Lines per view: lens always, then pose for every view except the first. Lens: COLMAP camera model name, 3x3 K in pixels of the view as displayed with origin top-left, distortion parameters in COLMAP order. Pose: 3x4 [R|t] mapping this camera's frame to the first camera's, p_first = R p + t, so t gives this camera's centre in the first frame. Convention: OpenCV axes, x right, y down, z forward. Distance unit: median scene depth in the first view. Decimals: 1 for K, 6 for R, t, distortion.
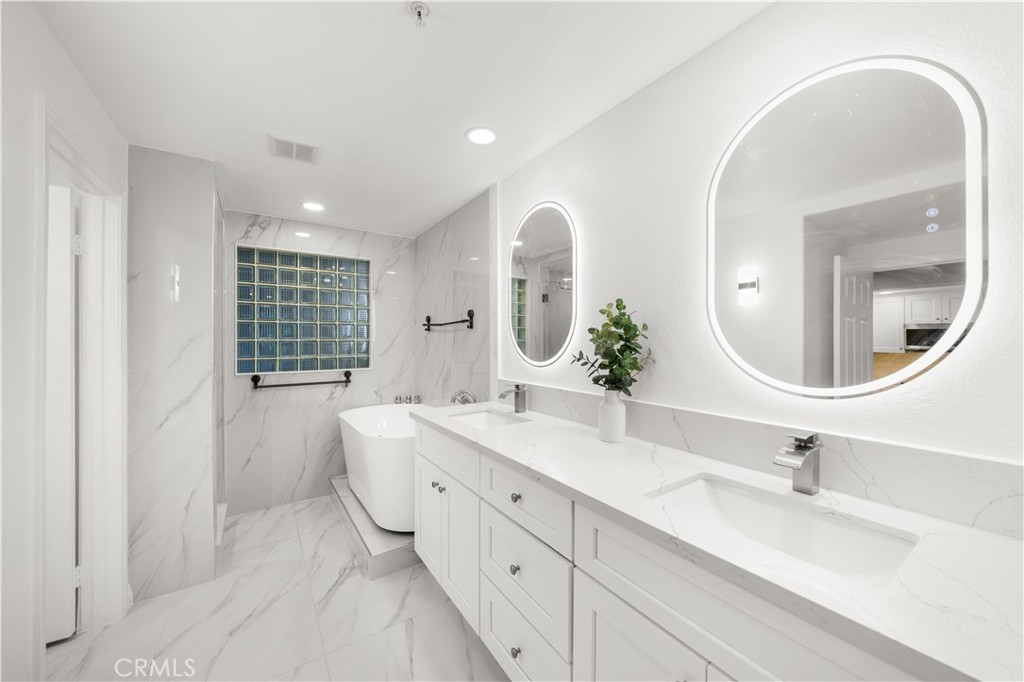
lens RADIAL K [[373.6, 0, 517.0], [0, 373.6, 338.2], [0, 0, 1]] dist [-0.005023, -0.000109]
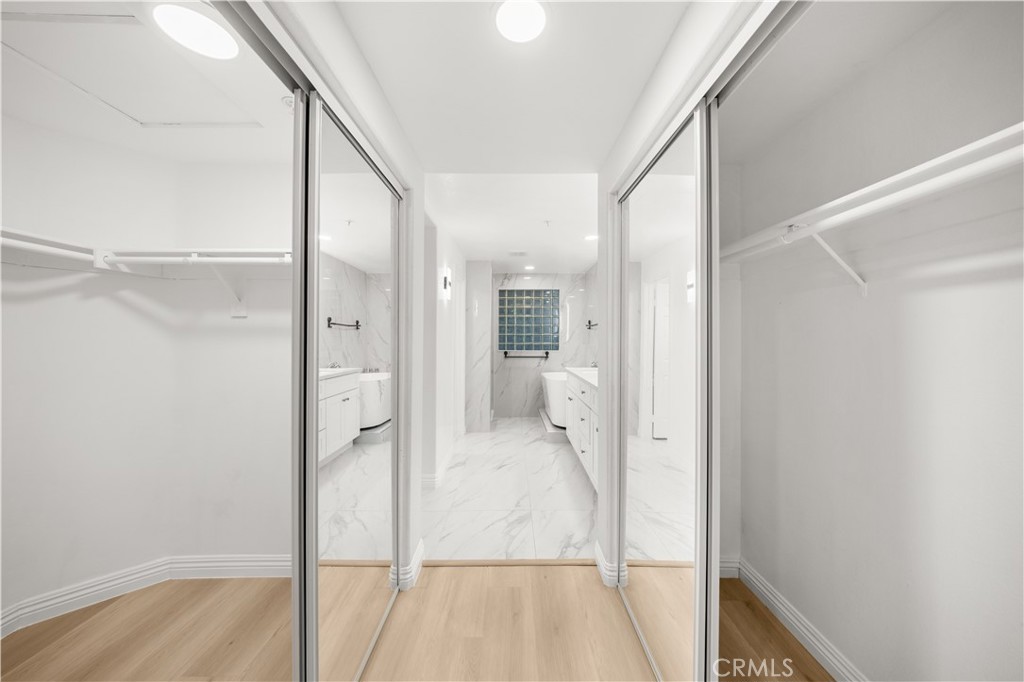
lens RADIAL K [[564.5, 0, 512.5], [0, 564.5, 340.0], [0, 0, 1]] dist [0.000386, 0.000001]
pose [[0.812403, 0.003460, -0.583086, 1.116573], [-0.005512, 0.999983, -0.001747, 0.040654], [0.583070, 0.004633, 0.812408, -1.472498]]
